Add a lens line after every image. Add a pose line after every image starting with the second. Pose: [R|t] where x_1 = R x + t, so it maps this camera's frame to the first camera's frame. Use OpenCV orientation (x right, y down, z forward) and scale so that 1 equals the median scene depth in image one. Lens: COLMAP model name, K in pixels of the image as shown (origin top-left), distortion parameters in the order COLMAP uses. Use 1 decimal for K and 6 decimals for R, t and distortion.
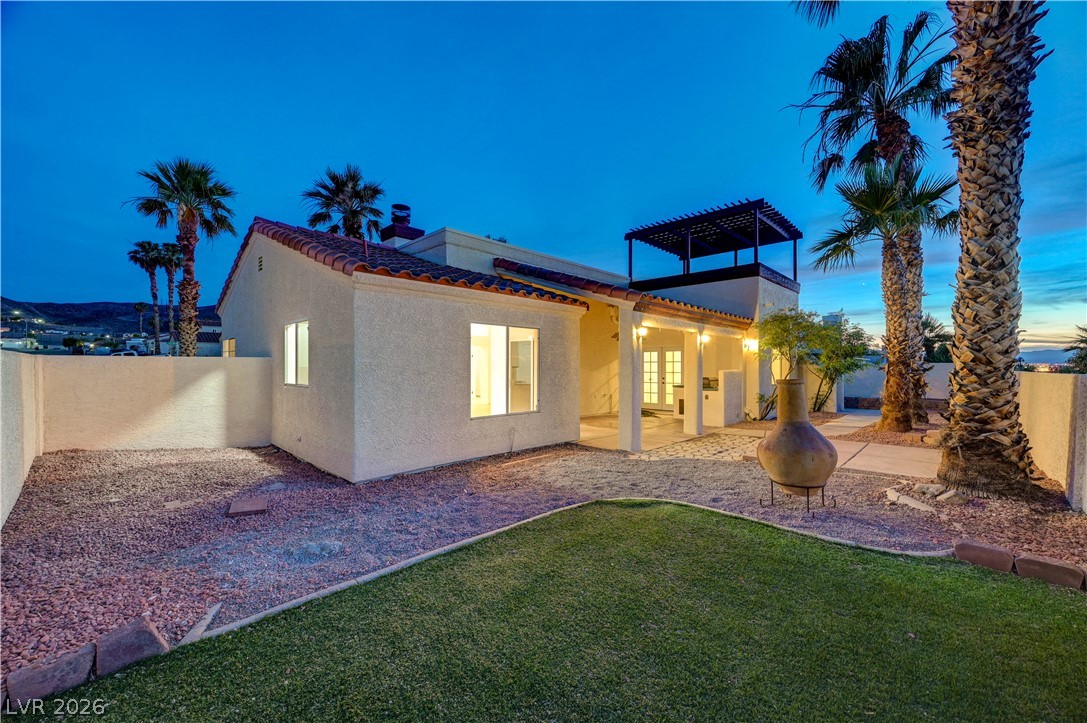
lens RADIAL K [[425.6, 0, 543.8], [0, 425.6, 364.9], [0, 0, 1]] dist [-0.000857, -0.000054]
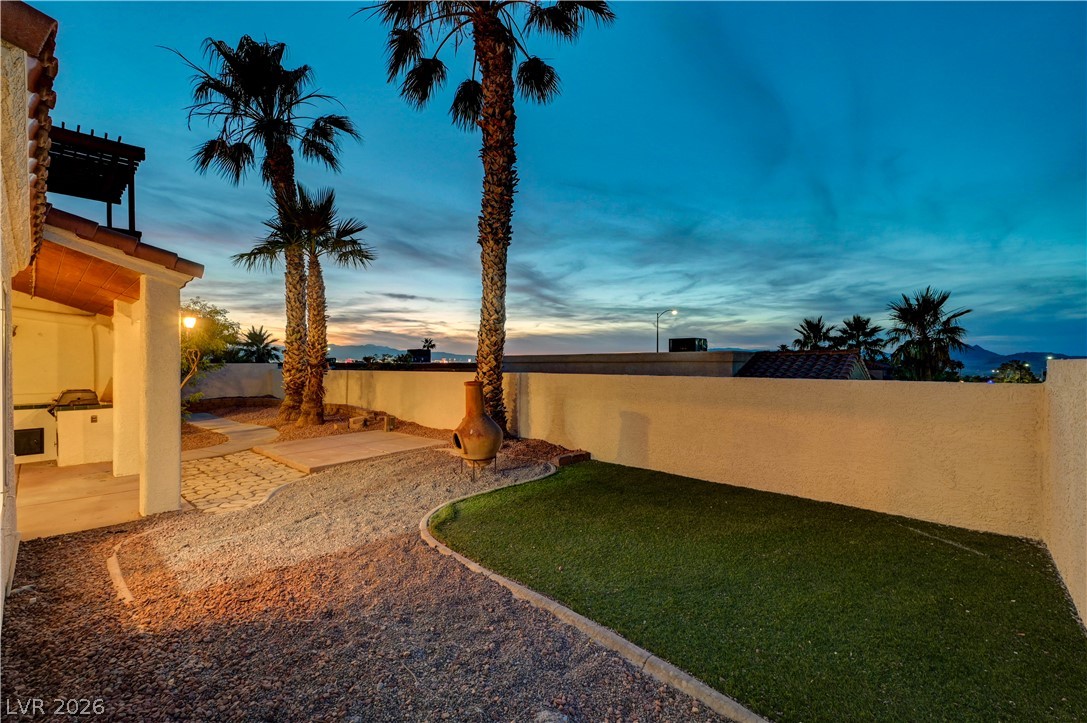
lens RADIAL K [[468.1, 0, 542.2], [0, 468.1, 361.7], [0, 0, 1]] dist [-0.000071, 0.000009]
pose [[-0.038874, -0.000515, 0.999244, -0.875072], [0.001522, 0.999999, 0.000575, -0.027781], [-0.999243, 0.001543, -0.038873, 0.826762]]
